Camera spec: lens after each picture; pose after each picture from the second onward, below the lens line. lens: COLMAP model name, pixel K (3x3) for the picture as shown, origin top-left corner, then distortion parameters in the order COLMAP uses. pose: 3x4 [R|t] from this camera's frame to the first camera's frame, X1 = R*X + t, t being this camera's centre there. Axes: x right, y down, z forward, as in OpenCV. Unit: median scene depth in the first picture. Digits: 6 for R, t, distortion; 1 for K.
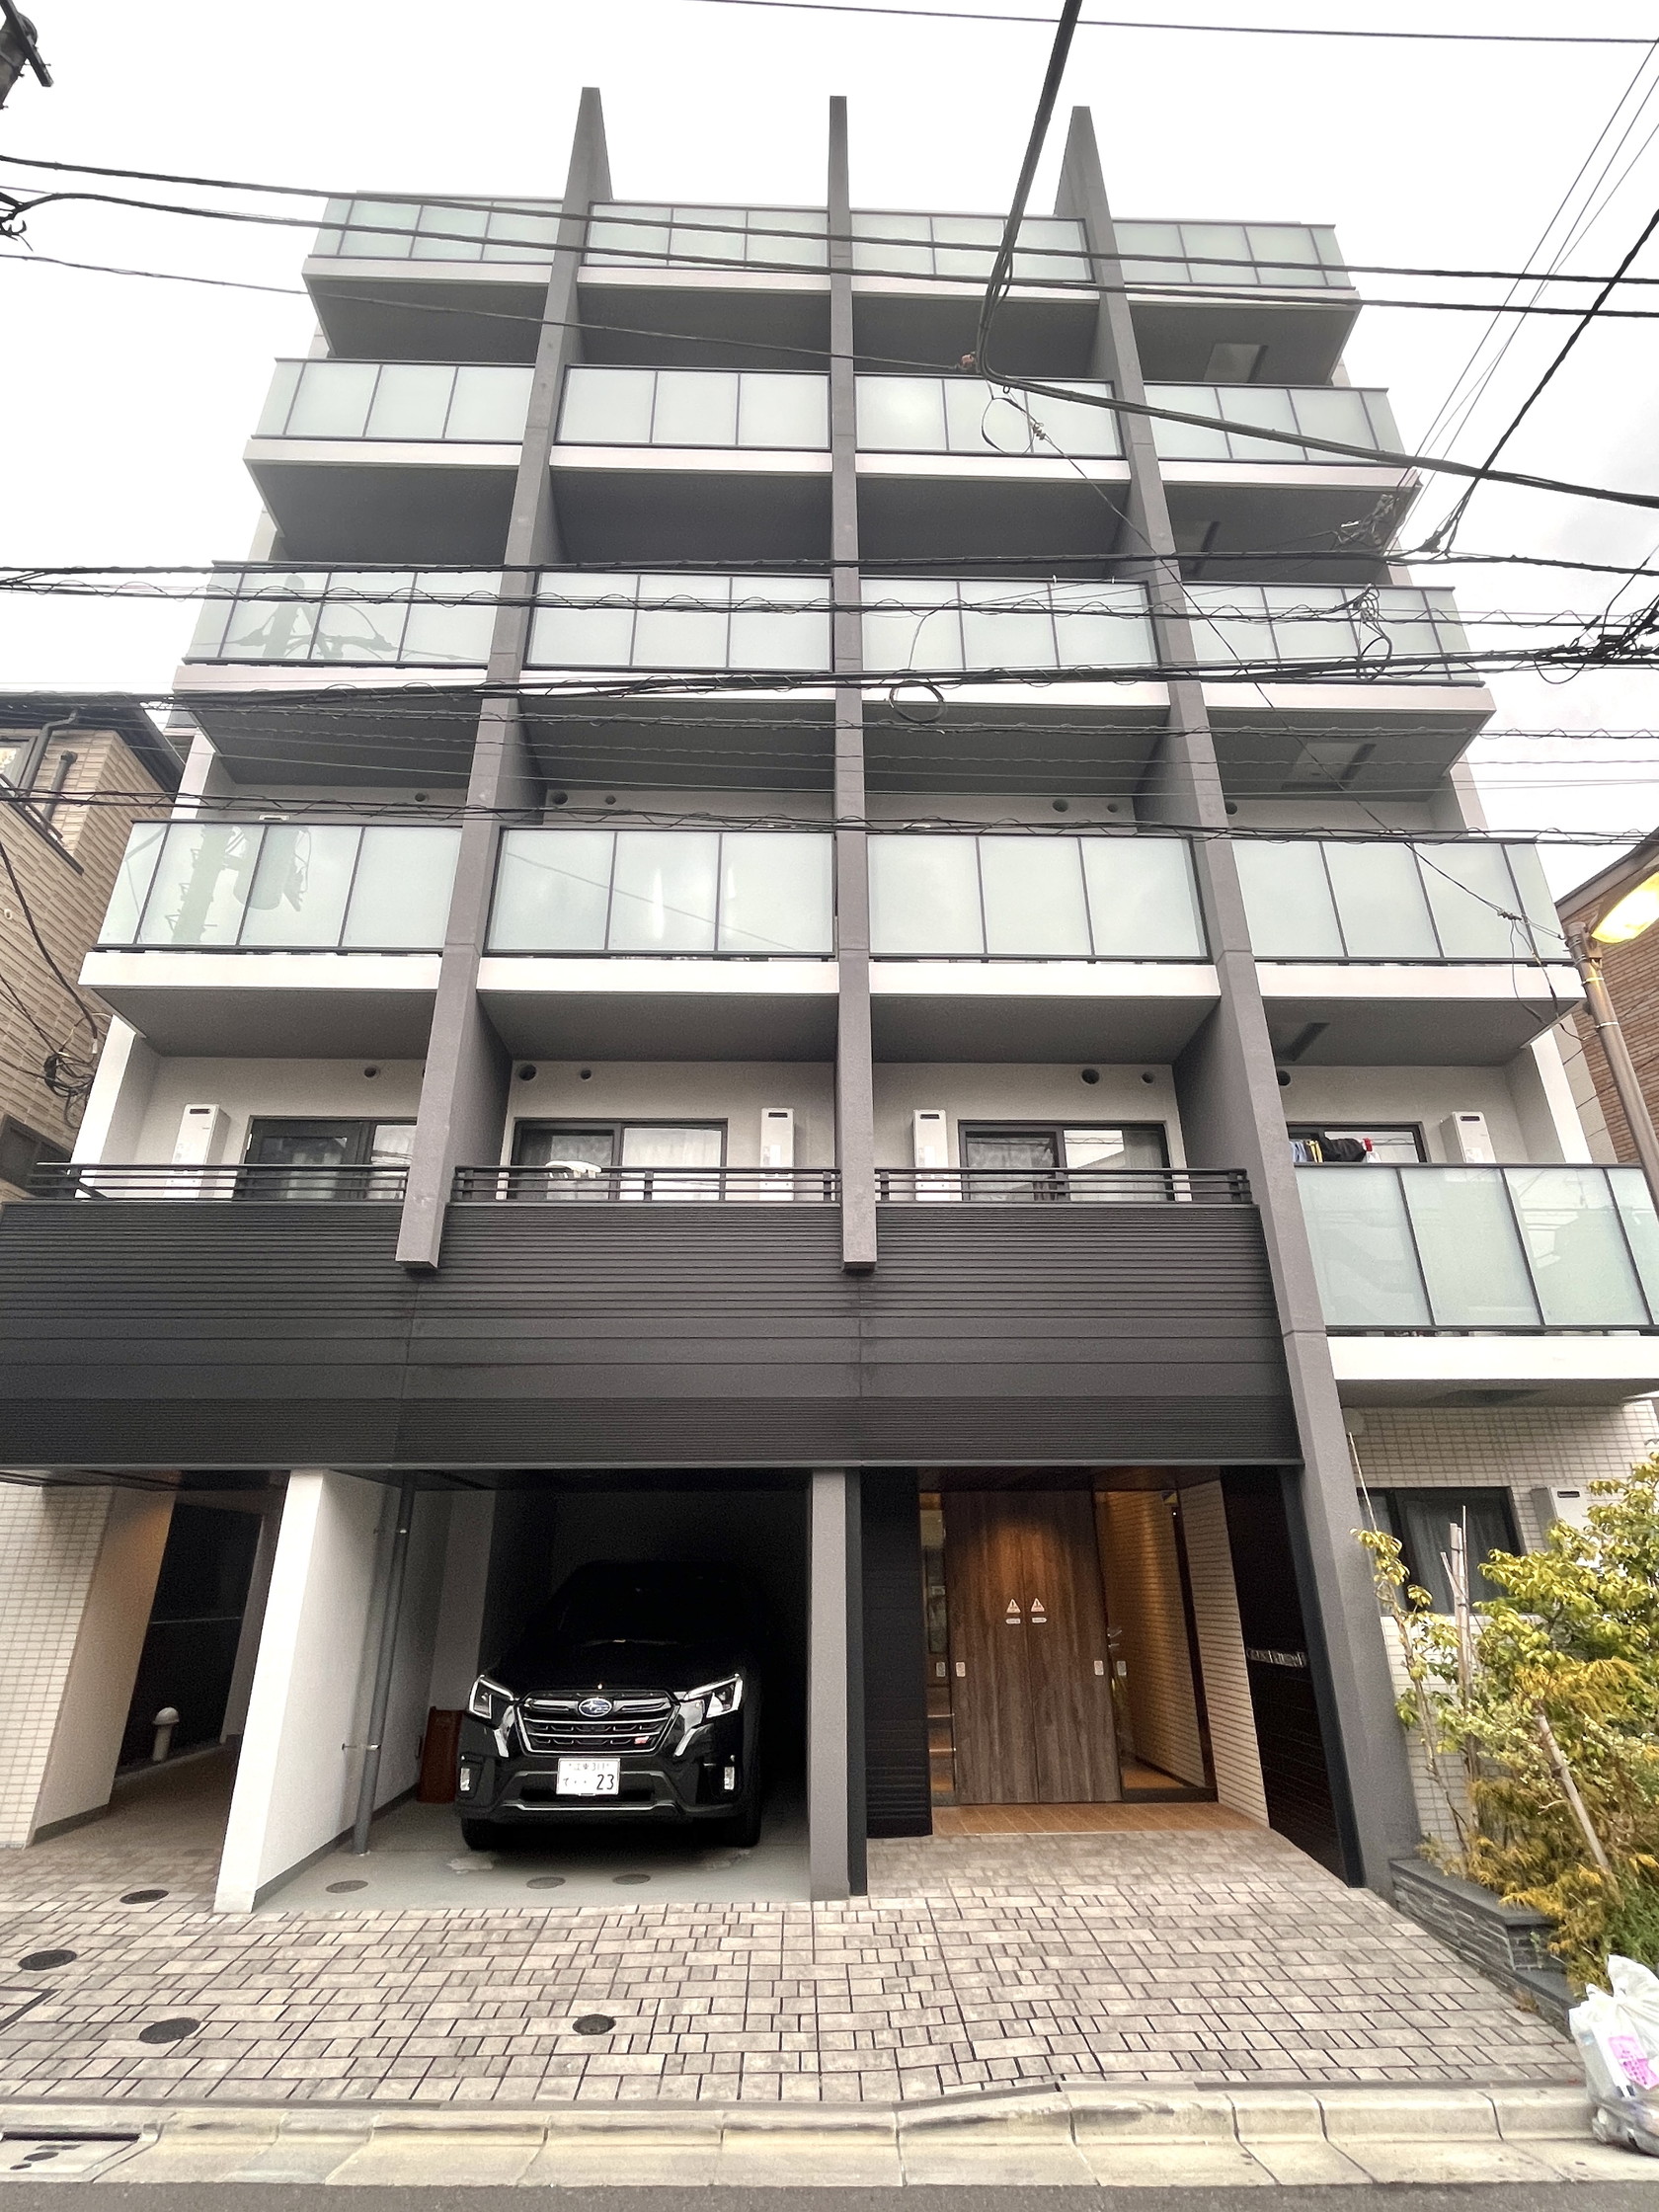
lens RADIAL K [[1087.3, 0, 836.7], [0, 1087.3, 1098.3], [0, 0, 1]] dist [-0.003391, -0.000987]
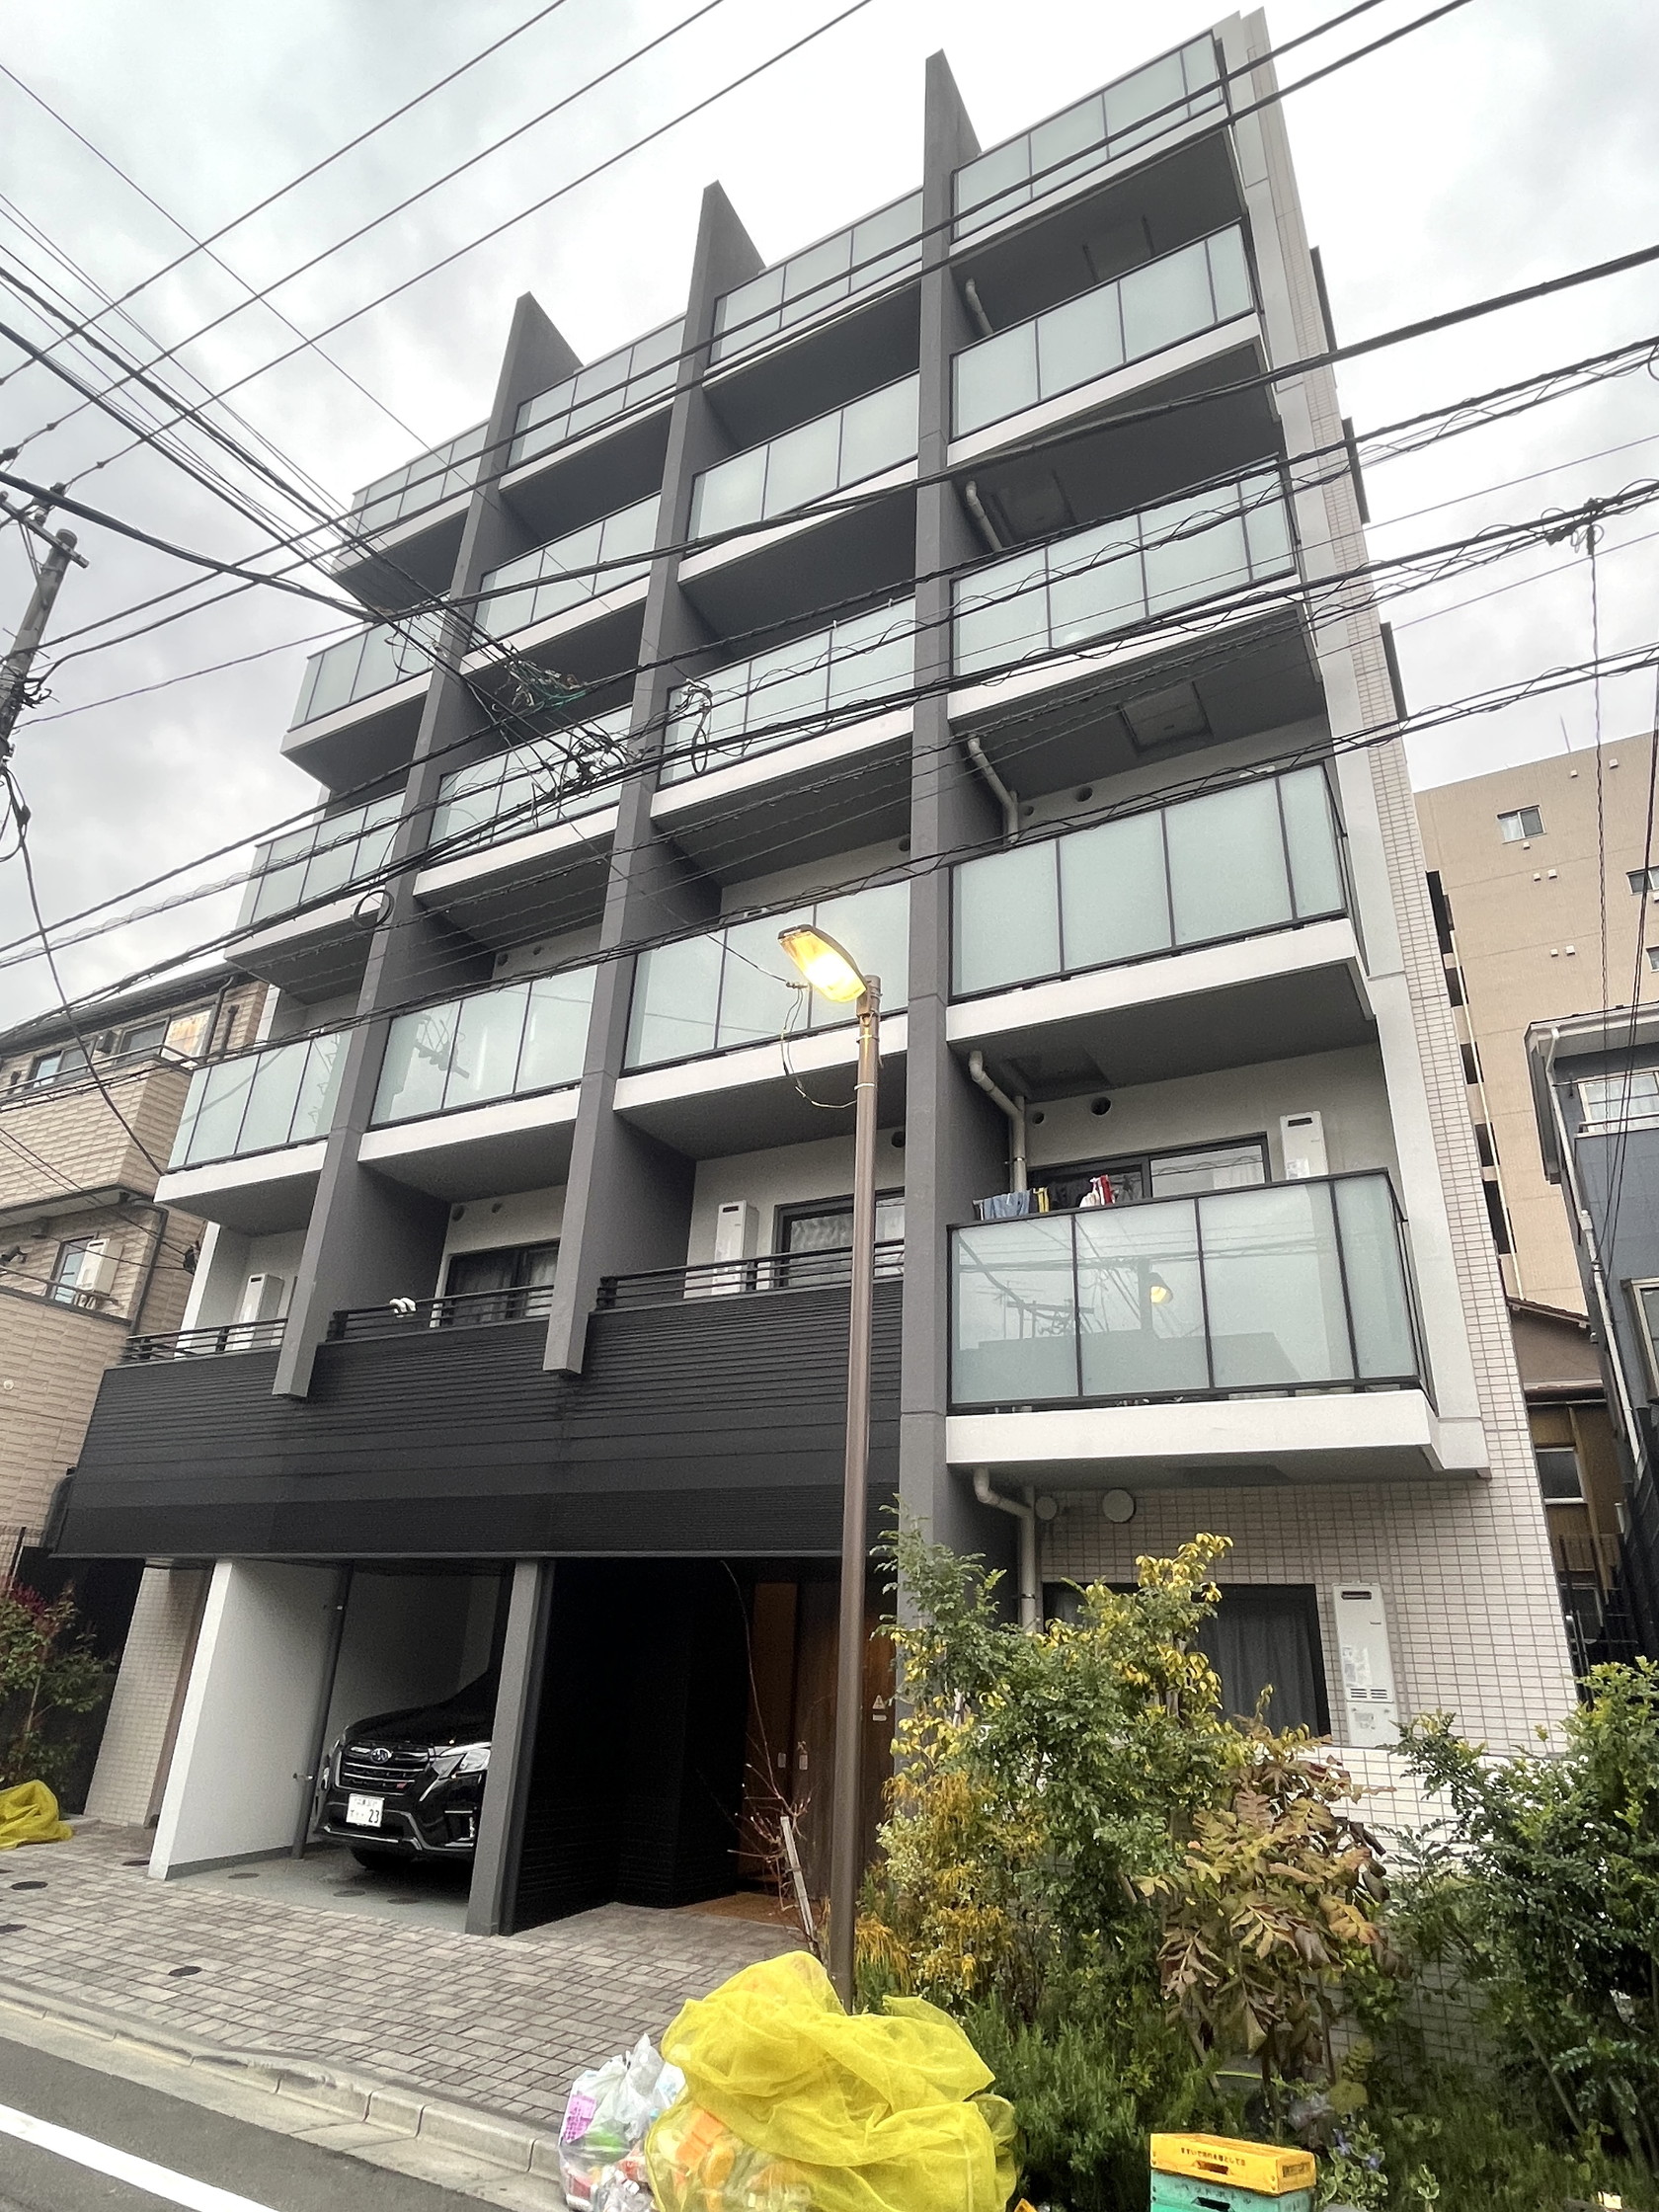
lens RADIAL K [[1247.9, 0, 827.1], [0, 1247.9, 1104.2], [0, 0, 1]] dist [-0.003928, 0.000127]
pose [[0.861756, -0.171147, -0.477583, 0.755743], [0.162286, 0.984910, -0.060123, 0.004983], [0.480666, -0.025693, 0.876527, 0.026087]]
